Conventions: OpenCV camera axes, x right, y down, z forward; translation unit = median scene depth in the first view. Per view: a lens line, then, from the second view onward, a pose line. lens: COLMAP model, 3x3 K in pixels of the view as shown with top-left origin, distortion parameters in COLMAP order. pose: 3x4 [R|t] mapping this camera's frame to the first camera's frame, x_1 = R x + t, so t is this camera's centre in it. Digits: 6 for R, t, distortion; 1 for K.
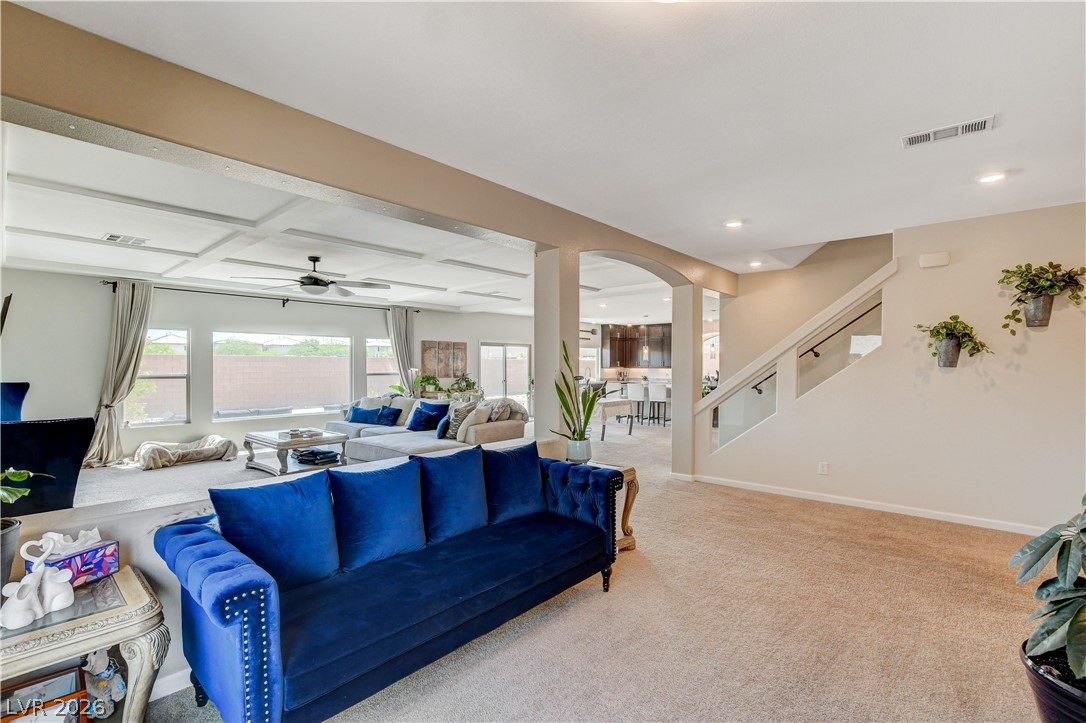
lens RADIAL K [[489.6, 0, 548.6], [0, 489.6, 368.5], [0, 0, 1]] dist [-0.016005, 0.000306]
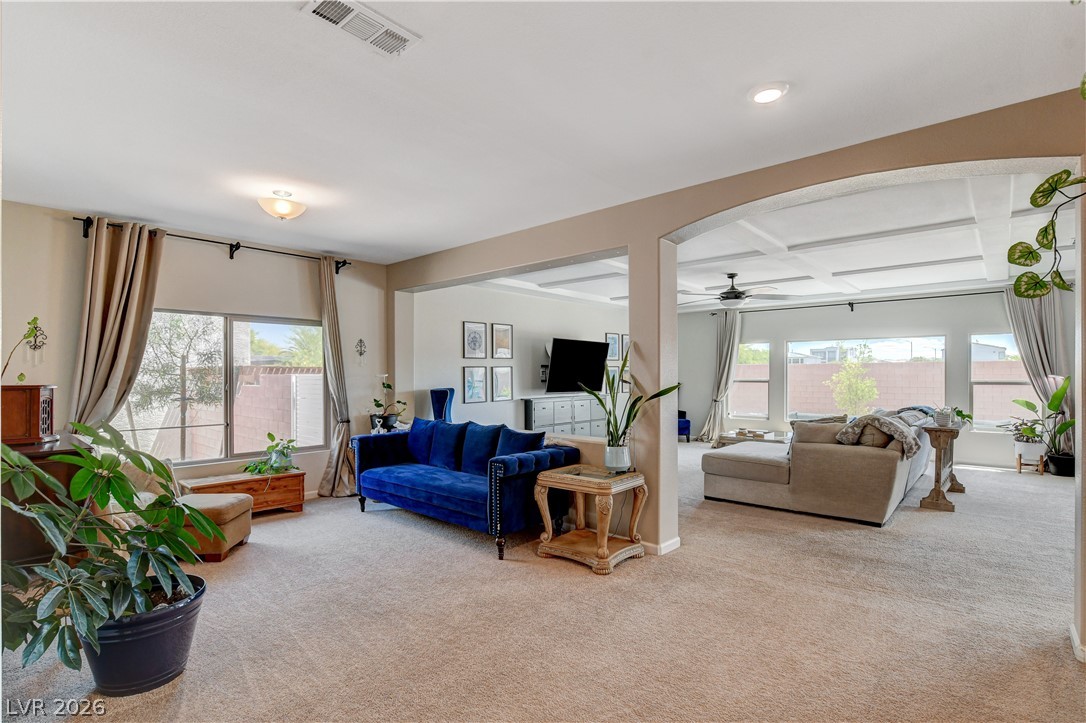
lens RADIAL K [[526.1, 0, 545.0], [0, 526.1, 369.6], [0, 0, 1]] dist [-0.011903, 0.000121]
pose [[-0.000448, -0.009935, -0.999951, 0.530149], [-0.006352, 0.999930, -0.009932, 0.004180], [0.999980, 0.006348, -0.000511, 0.426415]]
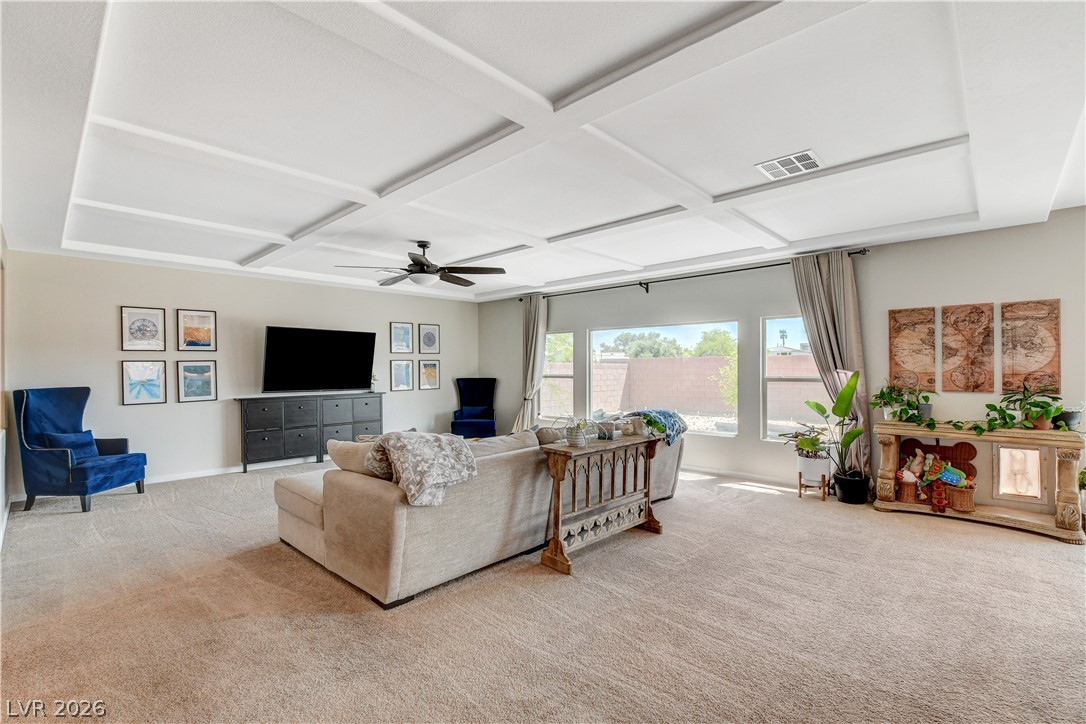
lens RADIAL K [[489.6, 0, 548.6], [0, 489.6, 369.0], [0, 0, 1]] dist [-0.016005, 0.000306]
pose [[-0.033033, 0.002505, -0.999451, 0.286678], [-0.003760, 0.999989, 0.002631, -0.001768], [0.999447, 0.003845, -0.033023, 0.934468]]
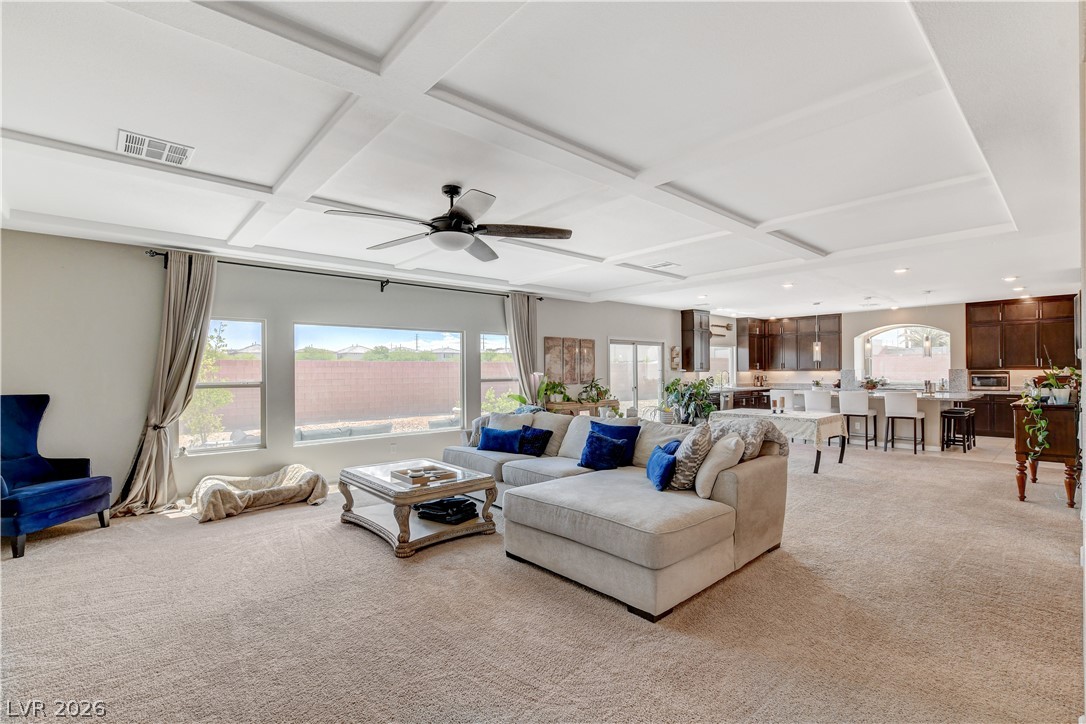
lens RADIAL K [[489.6, 0, 548.6], [0, 489.6, 369.0], [0, 0, 1]] dist [-0.016005, 0.000306]
pose [[0.992899, -0.009124, -0.118614, -0.217008], [0.007797, 0.999902, -0.011643, 0.004369], [0.118708, 0.010635, 0.992872, 0.307920]]
